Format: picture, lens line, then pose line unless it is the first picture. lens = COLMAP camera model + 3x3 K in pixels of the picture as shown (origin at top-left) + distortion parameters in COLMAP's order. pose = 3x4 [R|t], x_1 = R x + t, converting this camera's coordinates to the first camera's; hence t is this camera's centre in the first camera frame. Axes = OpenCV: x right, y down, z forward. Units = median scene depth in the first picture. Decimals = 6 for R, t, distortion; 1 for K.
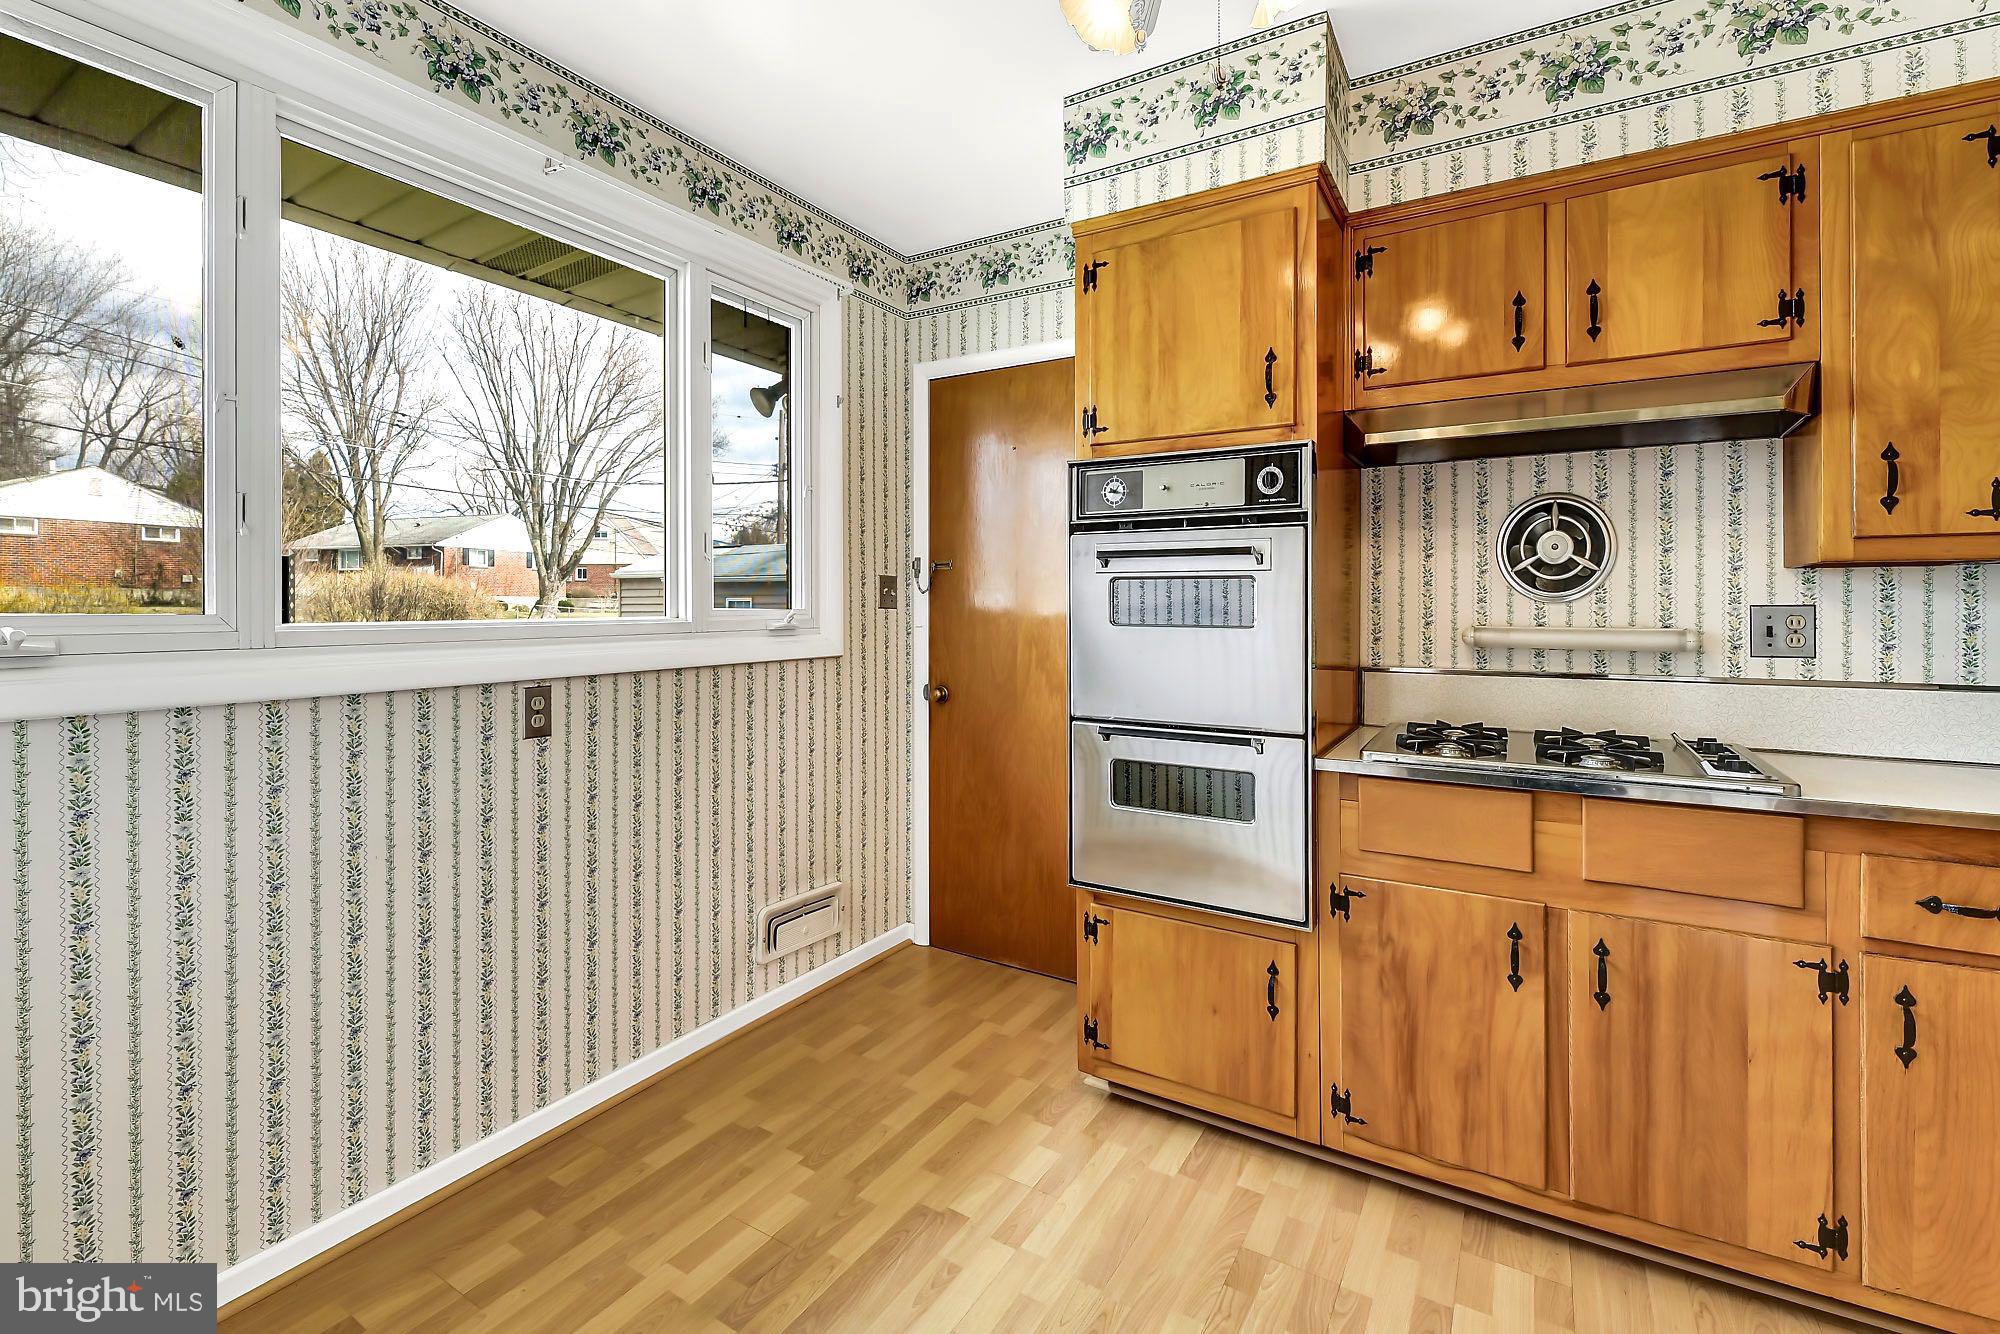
lens RADIAL K [[876.6, 0, 997.5], [0, 876.6, 605.0], [0, 0, 1]] dist [-0.002279, -0.000992]
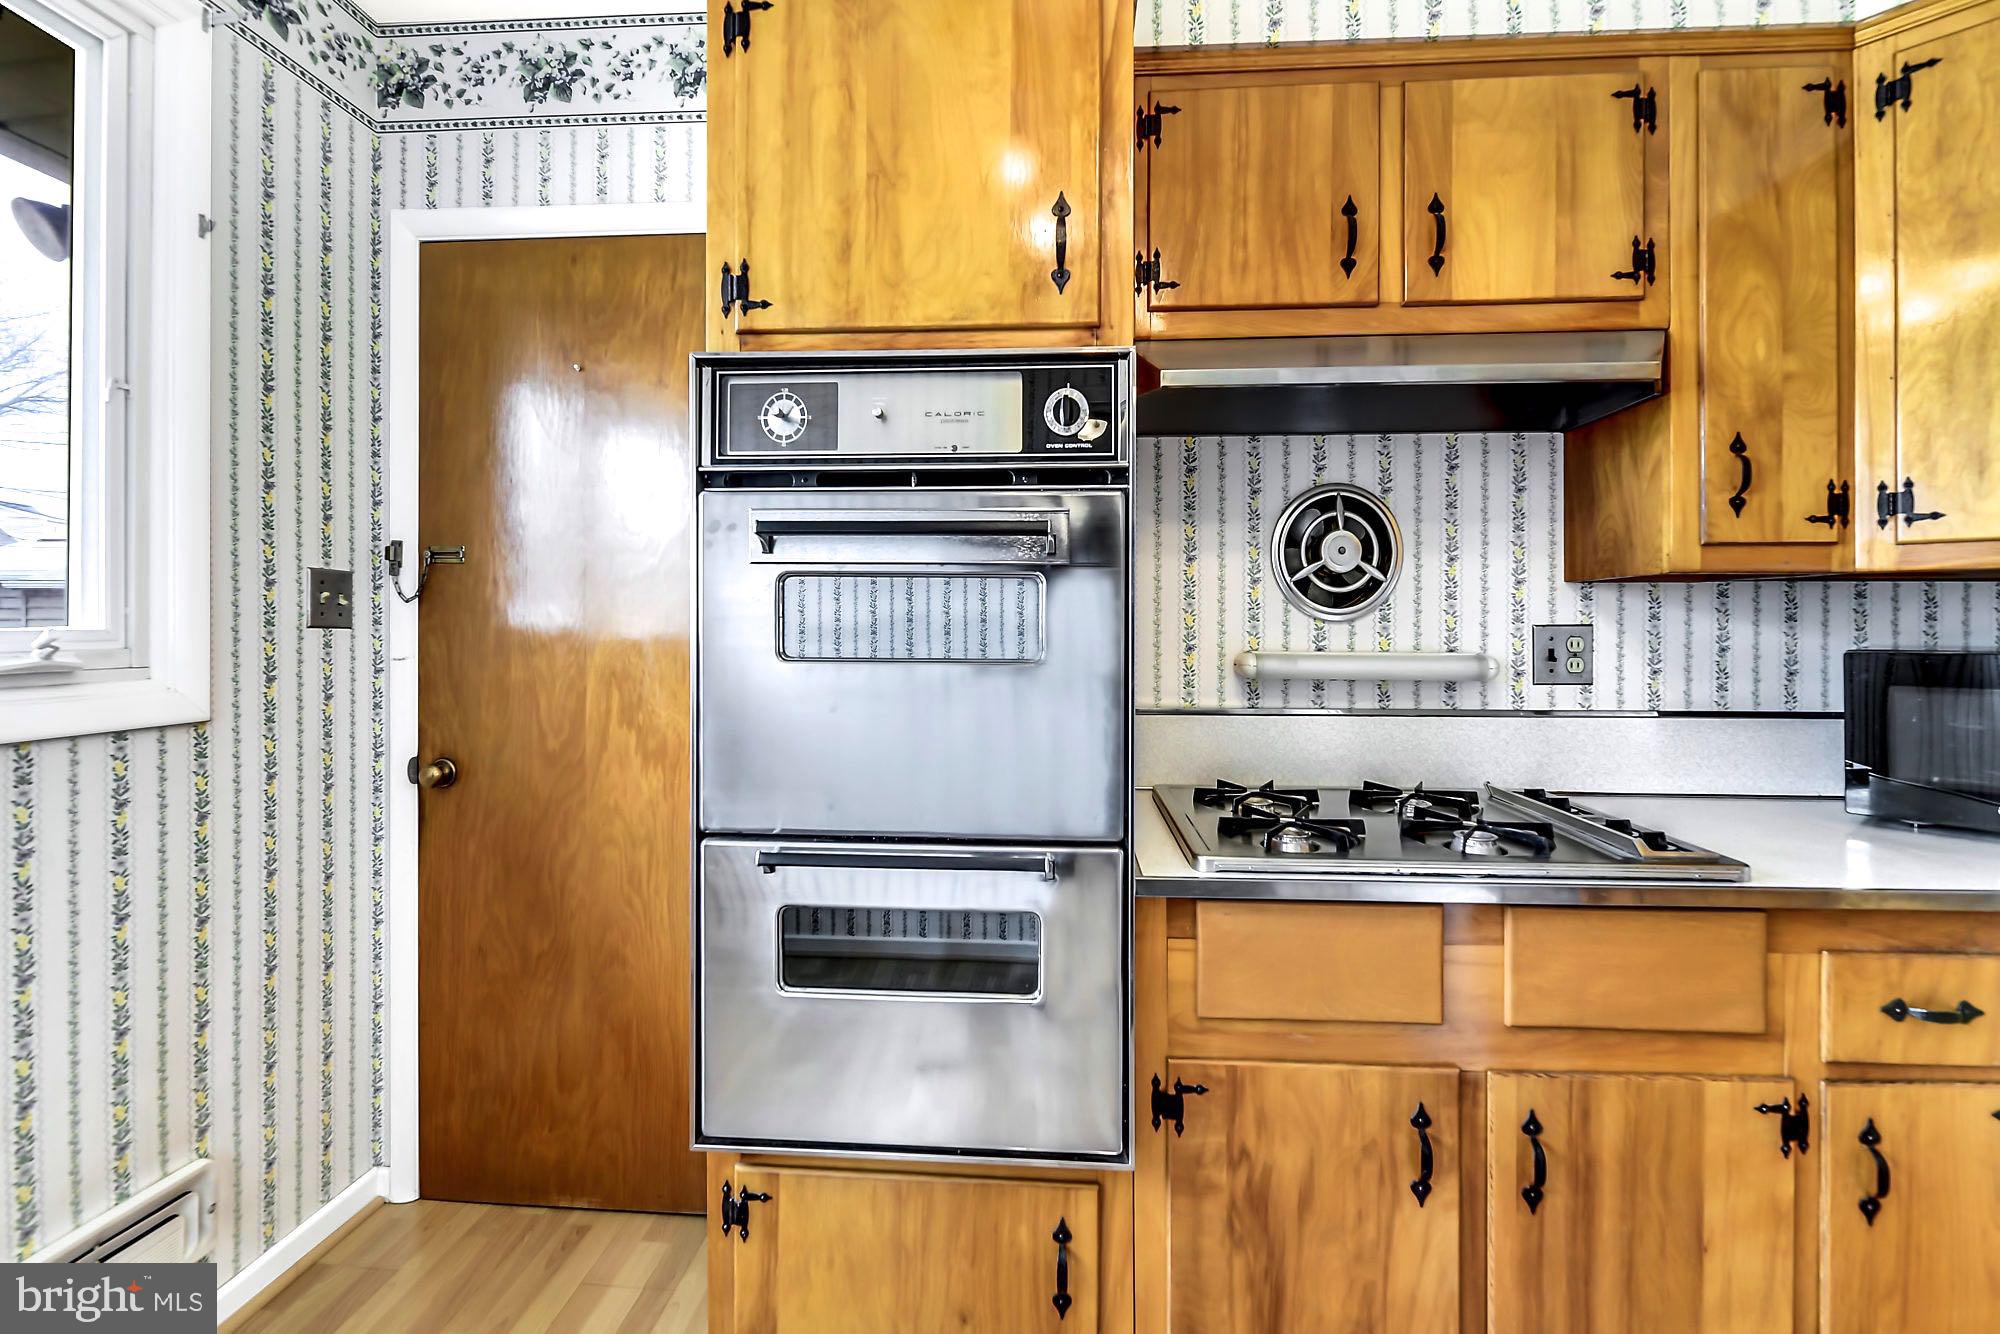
lens RADIAL K [[857.2, 0, 1000.0], [0, 857.2, 622.5], [0, 0, 1]] dist [0.001505, -0.003507]
pose [[0.888844, 0.002511, 0.458204, 0.007623], [-0.002085, 0.999997, -0.001437, 0.000341], [-0.458206, 0.000322, 0.888846, 0.489861]]
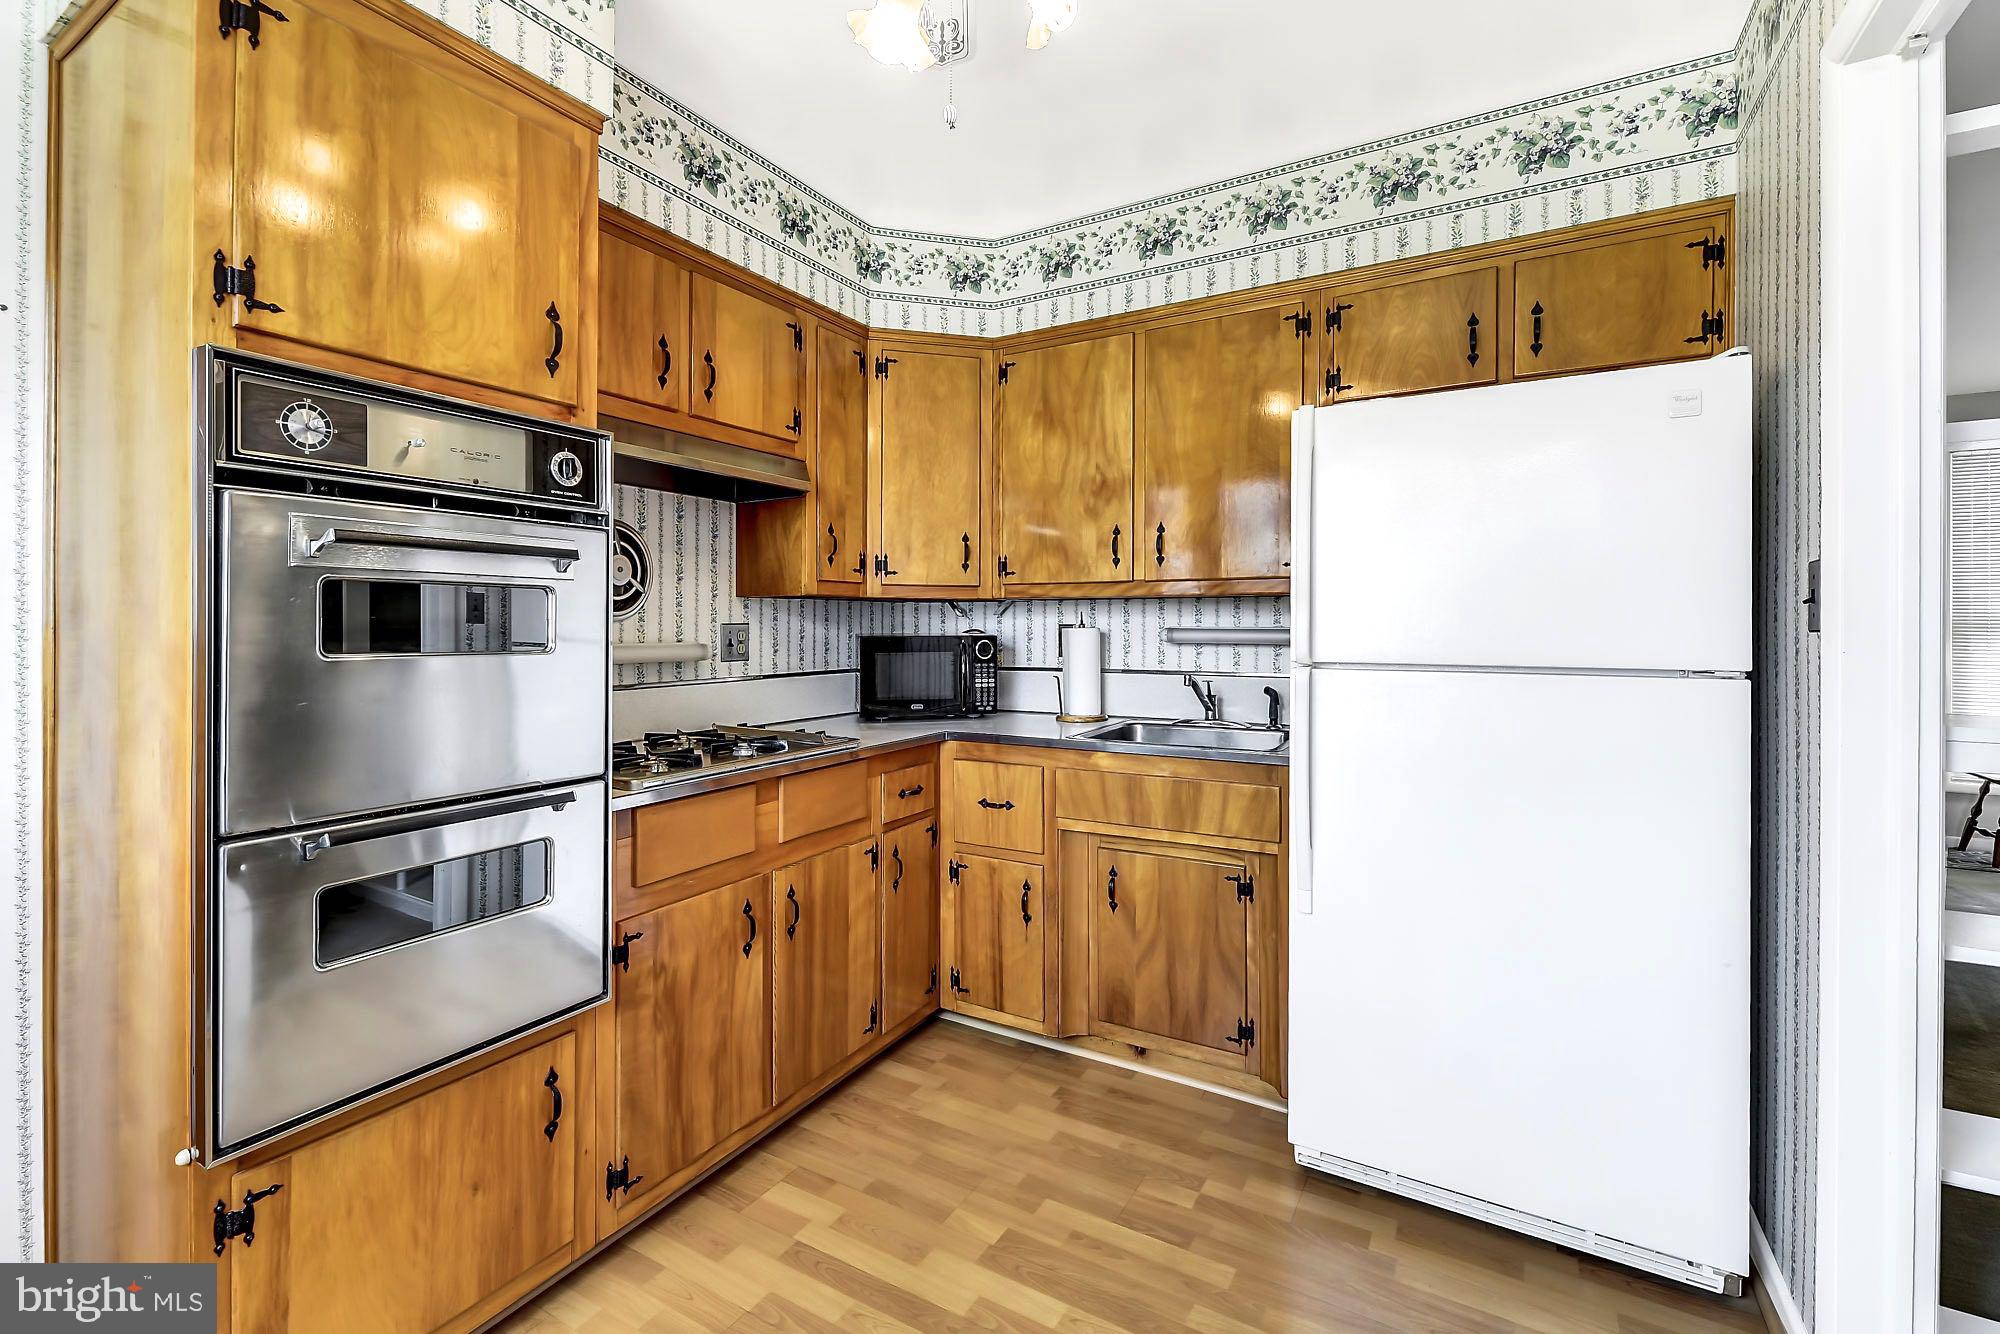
lens RADIAL K [[857.2, 0, 1000.0], [0, 857.2, 622.5], [0, 0, 1]] dist [0.001505, -0.003507]
pose [[-0.016388, 0.001168, 0.999865, -0.467696], [-0.001885, 0.999998, -0.001199, -0.000463], [-0.999864, -0.001904, -0.016386, 0.591332]]
